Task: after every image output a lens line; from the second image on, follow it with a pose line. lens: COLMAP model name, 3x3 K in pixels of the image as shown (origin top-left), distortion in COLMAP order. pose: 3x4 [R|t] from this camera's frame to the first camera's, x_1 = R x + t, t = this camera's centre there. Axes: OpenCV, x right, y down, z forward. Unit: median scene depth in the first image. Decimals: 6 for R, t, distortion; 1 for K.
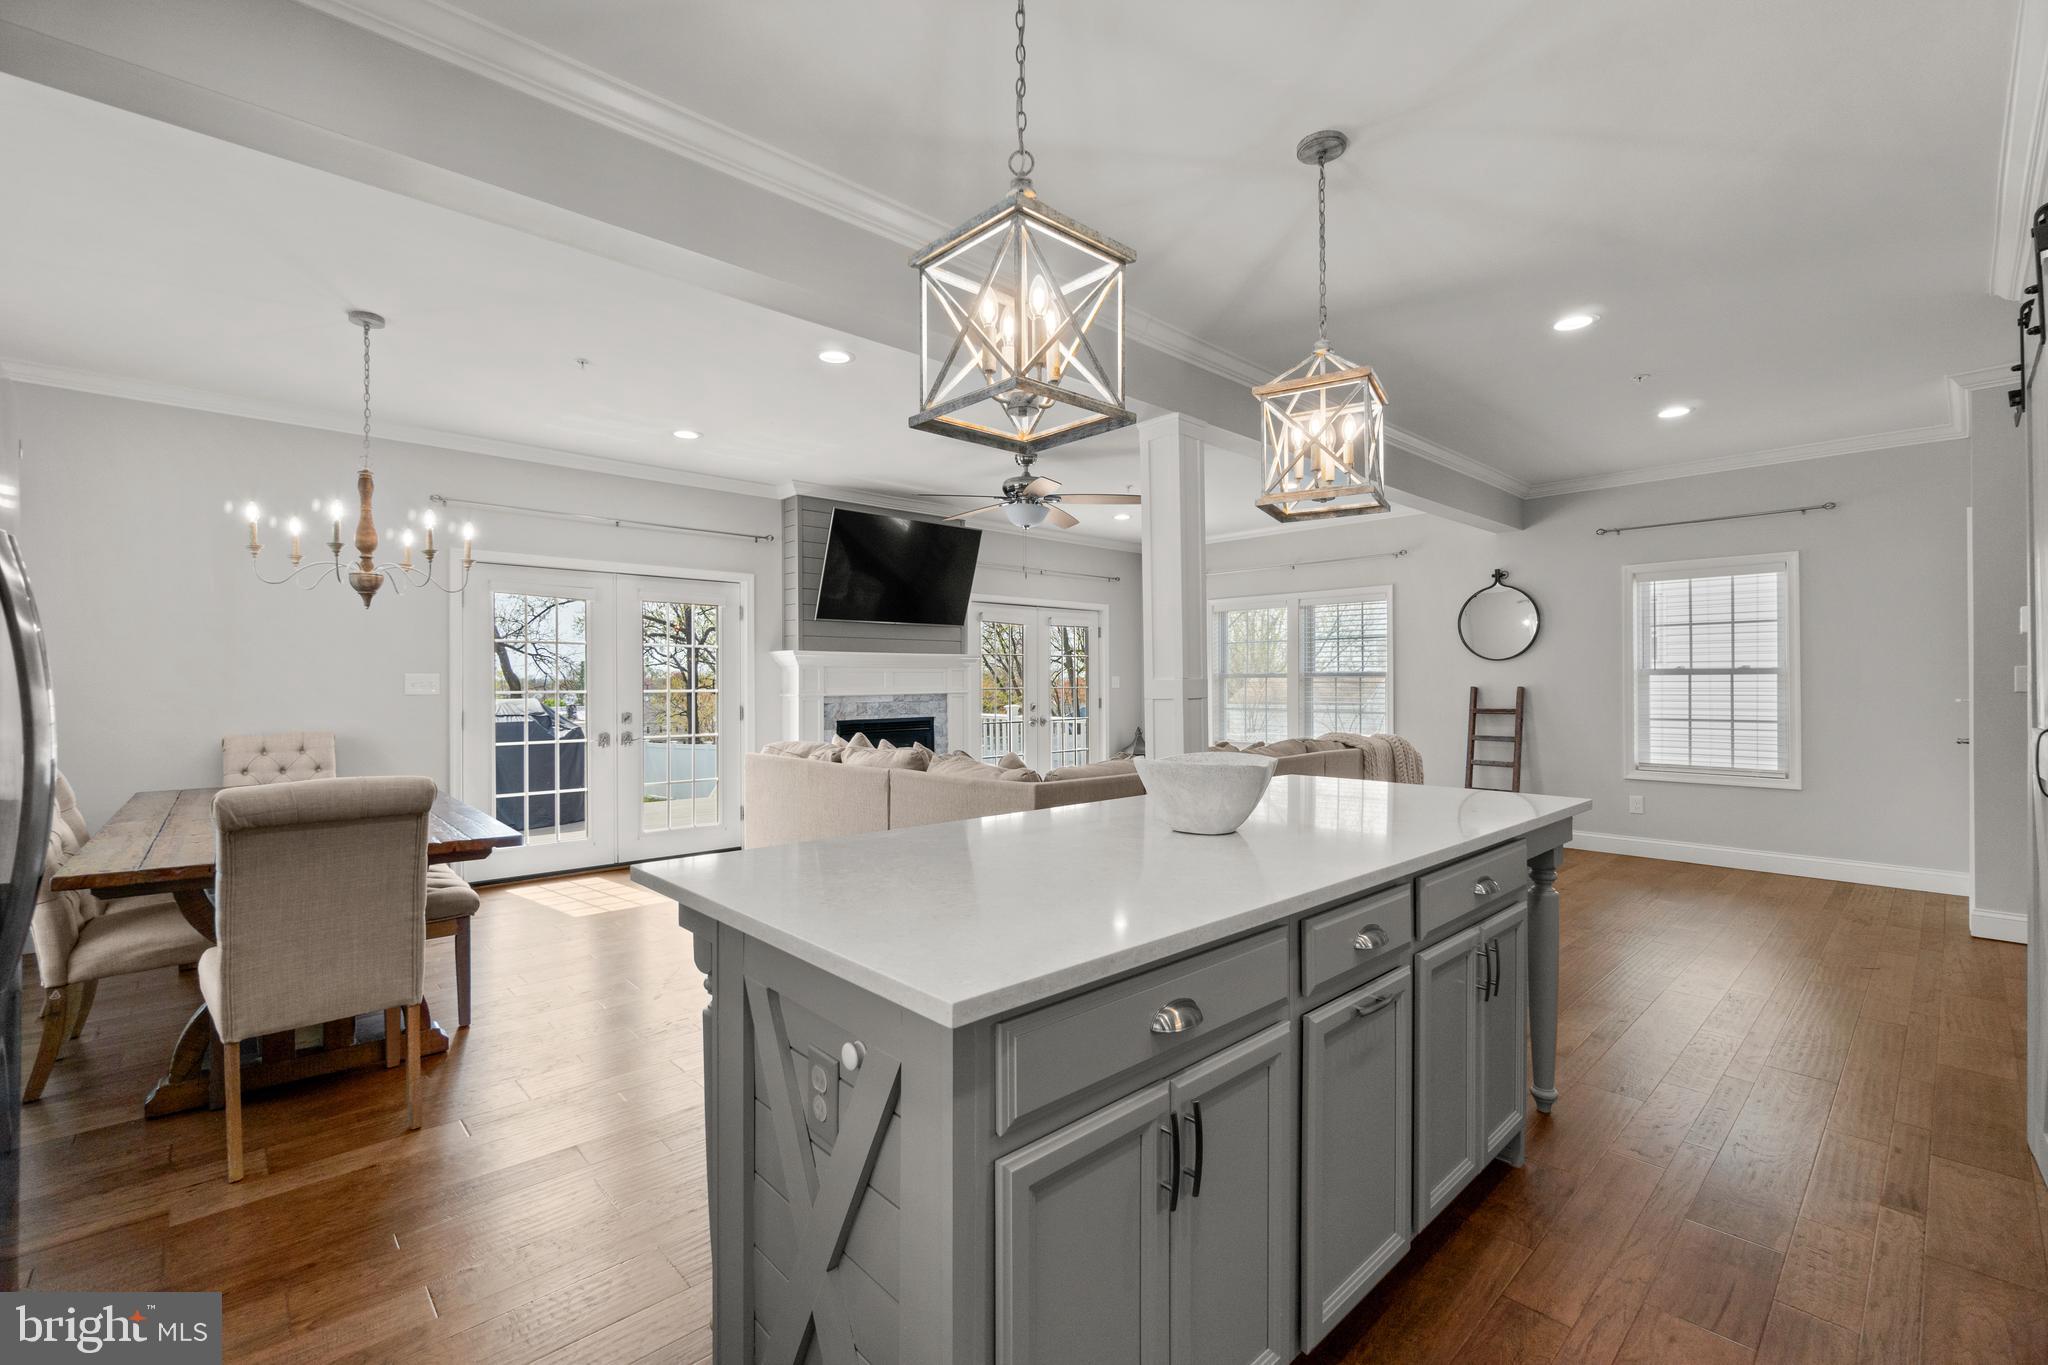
lens RADIAL K [[885.8, 0, 1032.6], [0, 885.8, 691.1], [0, 0, 1]] dist [-0.004670, -0.000004]
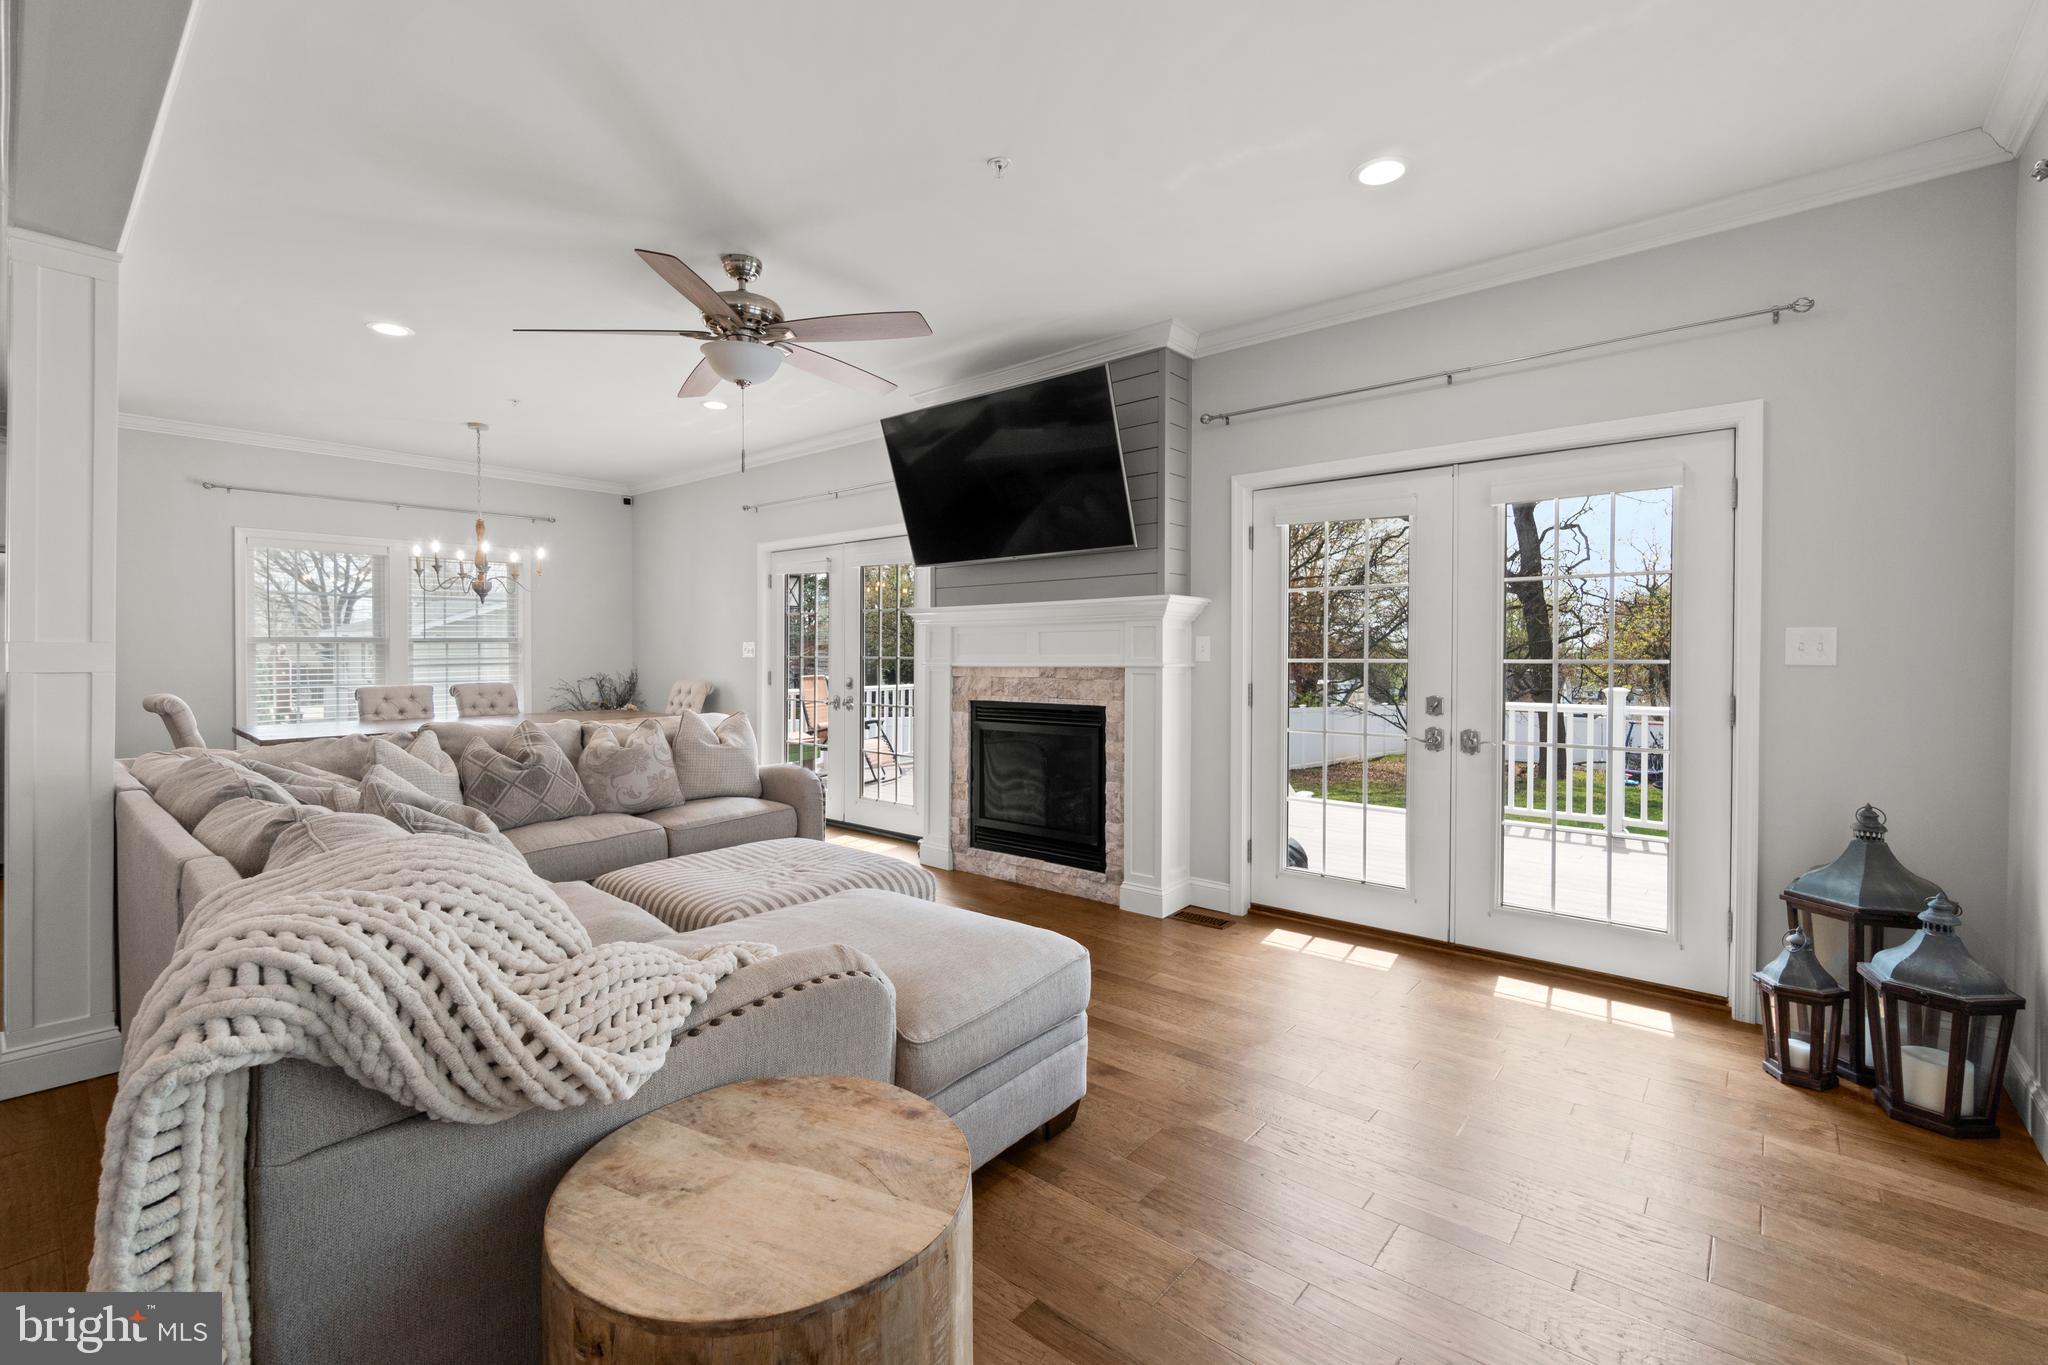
lens RADIAL K [[885.8, 0, 1025.7], [0, 885.8, 652.7], [0, 0, 1]] dist [-0.004670, -0.000004]
pose [[0.104163, 0.001943, -0.994558, 0.466713], [-0.008542, 0.999963, 0.001059, -0.006580], [0.994524, 0.008385, 0.104176, 0.885061]]
